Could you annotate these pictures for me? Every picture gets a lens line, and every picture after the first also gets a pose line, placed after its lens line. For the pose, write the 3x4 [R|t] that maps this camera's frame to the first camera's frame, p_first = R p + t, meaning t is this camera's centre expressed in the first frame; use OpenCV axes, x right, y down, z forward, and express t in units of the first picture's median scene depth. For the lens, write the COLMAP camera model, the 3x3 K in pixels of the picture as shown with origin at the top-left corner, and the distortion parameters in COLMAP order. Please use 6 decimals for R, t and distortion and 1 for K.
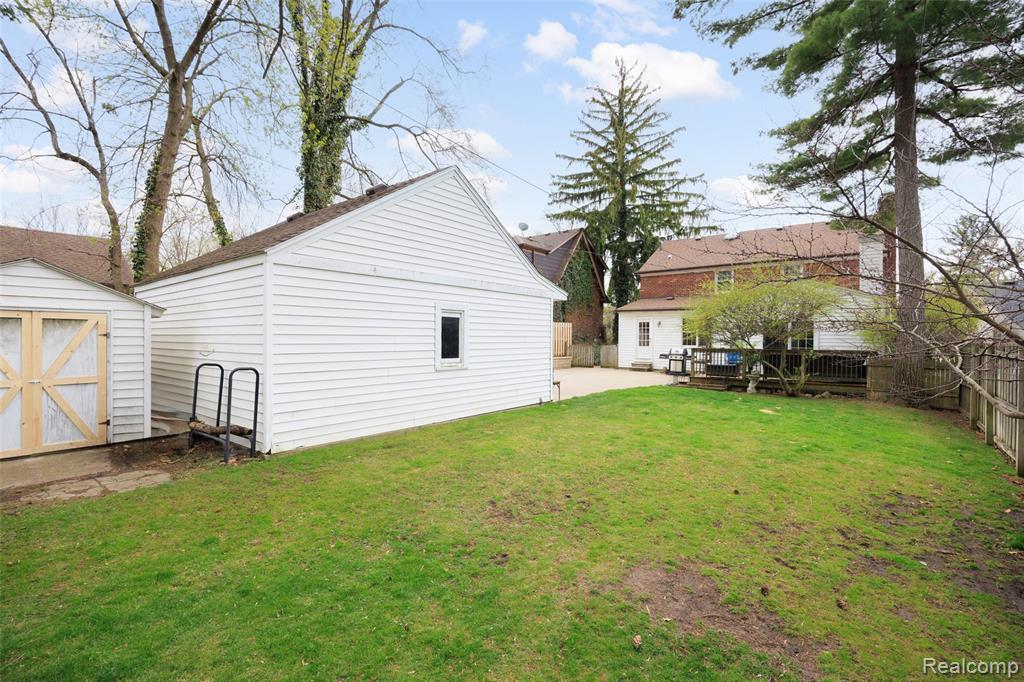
lens RADIAL K [[462.9, 0, 515.0], [0, 462.9, 340.3], [0, 0, 1]] dist [-0.015880, 0.000383]
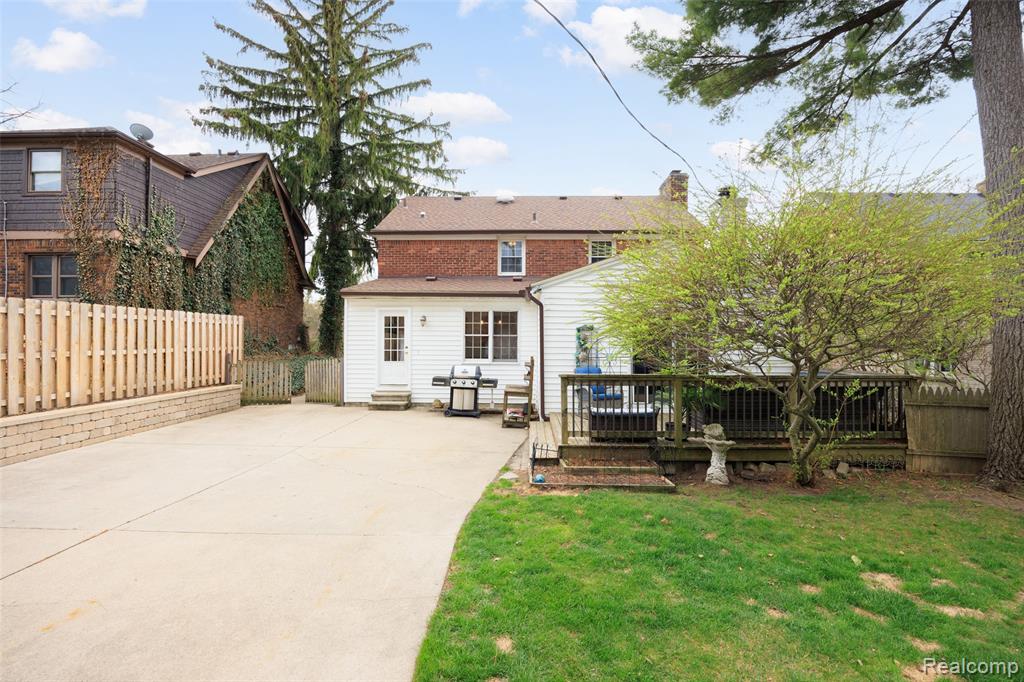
lens RADIAL K [[462.9, 0, 517.3], [0, 462.9, 340.7], [0, 0, 1]] dist [-0.015880, 0.000383]
pose [[0.800267, -0.001314, 0.599643, 0.057042], [0.003866, 0.999988, -0.002969, -0.007372], [-0.599632, 0.004694, 0.800262, 0.390470]]
